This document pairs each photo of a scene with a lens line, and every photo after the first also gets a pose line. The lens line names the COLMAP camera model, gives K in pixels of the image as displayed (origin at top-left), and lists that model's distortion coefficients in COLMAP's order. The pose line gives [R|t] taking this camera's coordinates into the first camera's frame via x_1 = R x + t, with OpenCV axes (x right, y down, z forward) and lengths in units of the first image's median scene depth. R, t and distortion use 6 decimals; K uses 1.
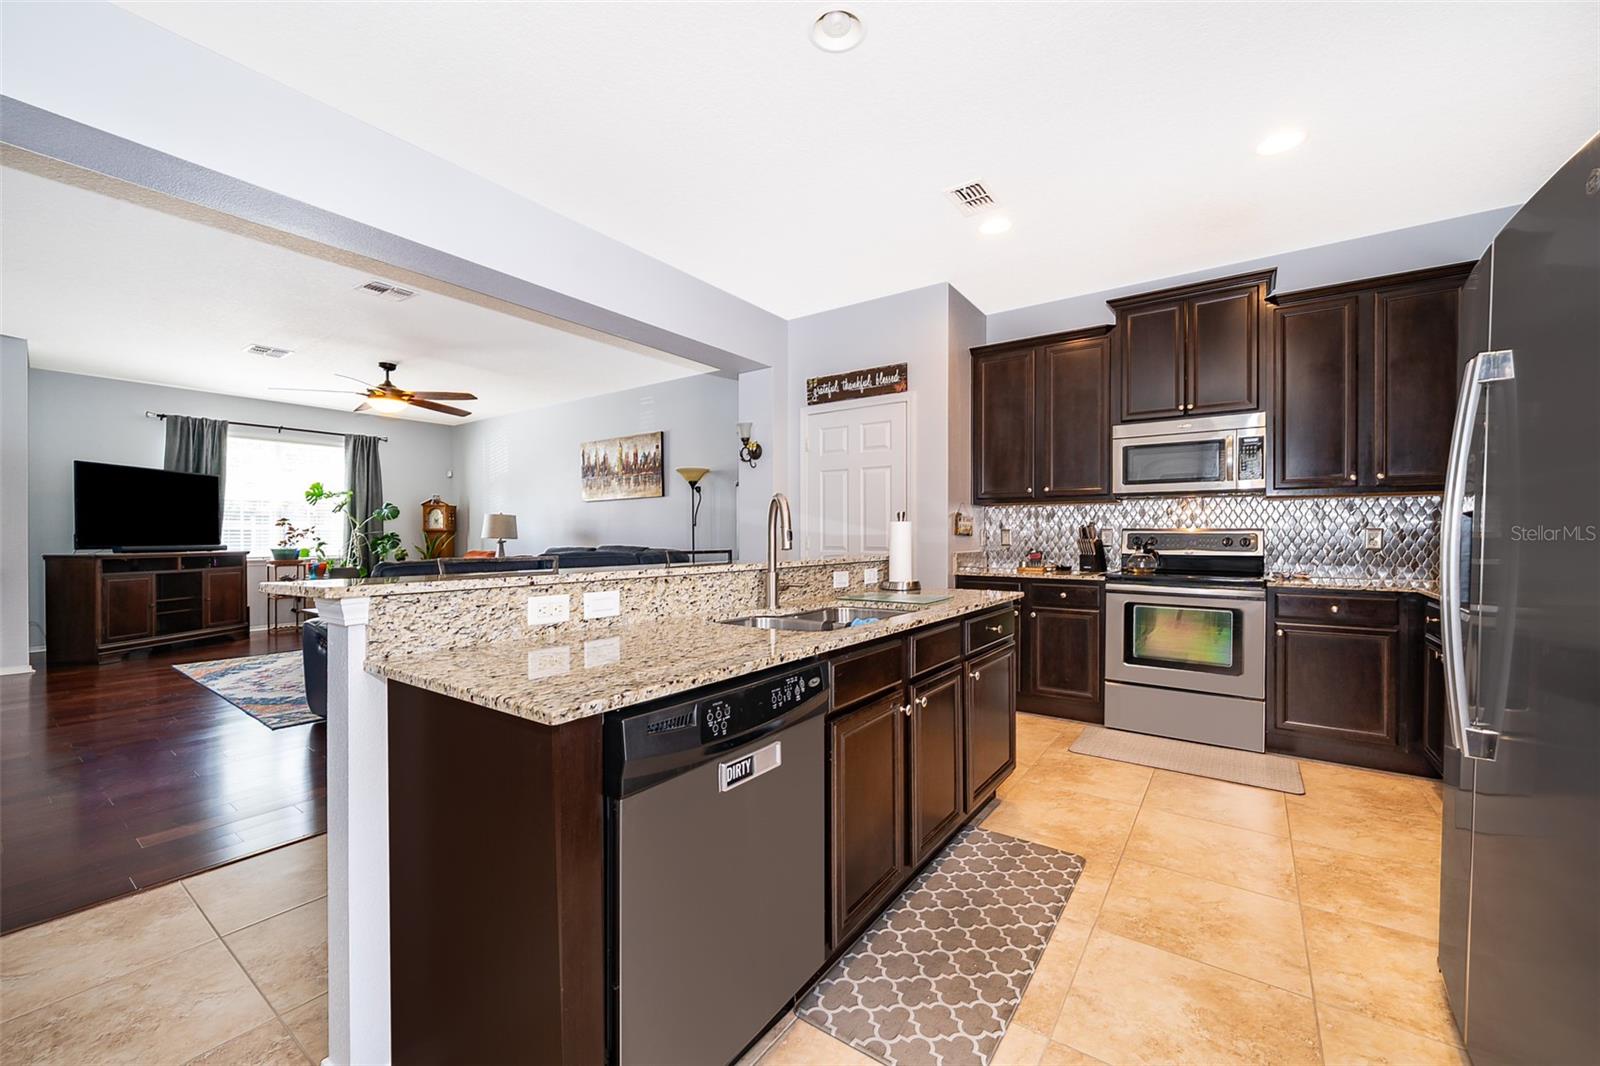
lens RADIAL K [[644.9, 0, 809.0], [0, 644.9, 524.2], [0, 0, 1]] dist [0.000409, 0.000140]
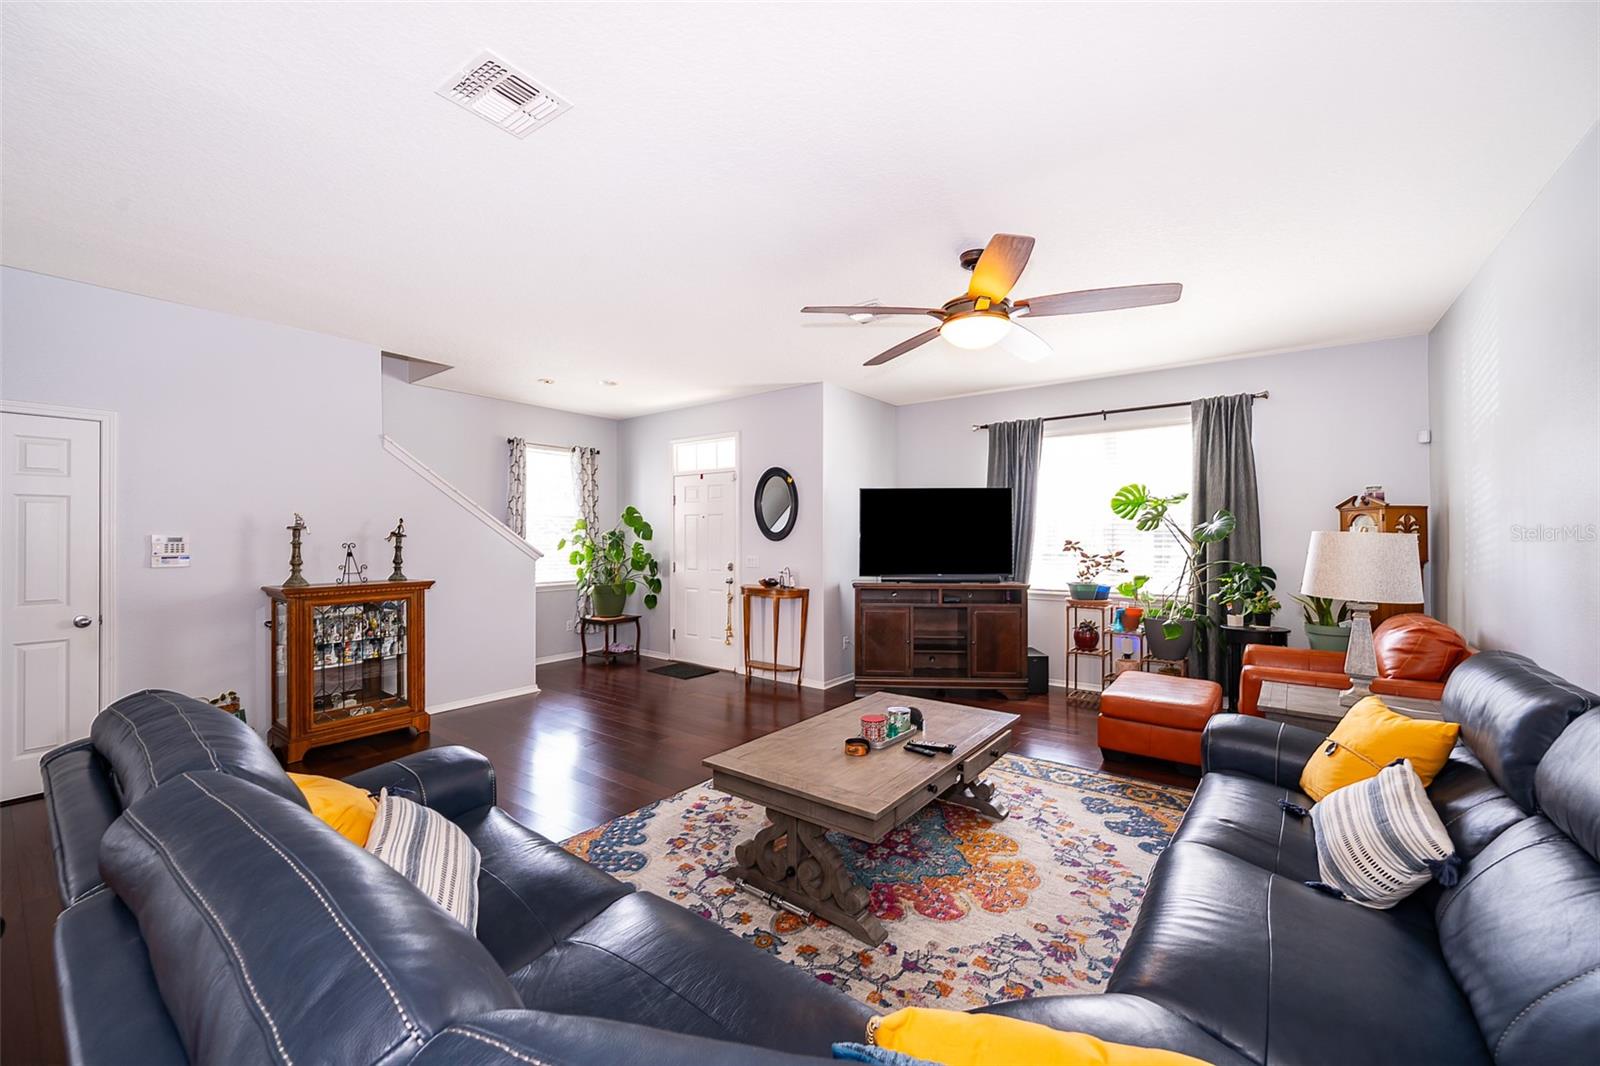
lens RADIAL K [[618.0, 0, 800.0], [0, 618.0, 533.0], [0, 0, 1]] dist [0.000280, 0.000029]
pose [[-0.035658, -0.004737, -0.999353, -0.126645], [0.018608, 0.999812, -0.005404, -0.018906], [0.999191, -0.018789, -0.035563, 0.719063]]
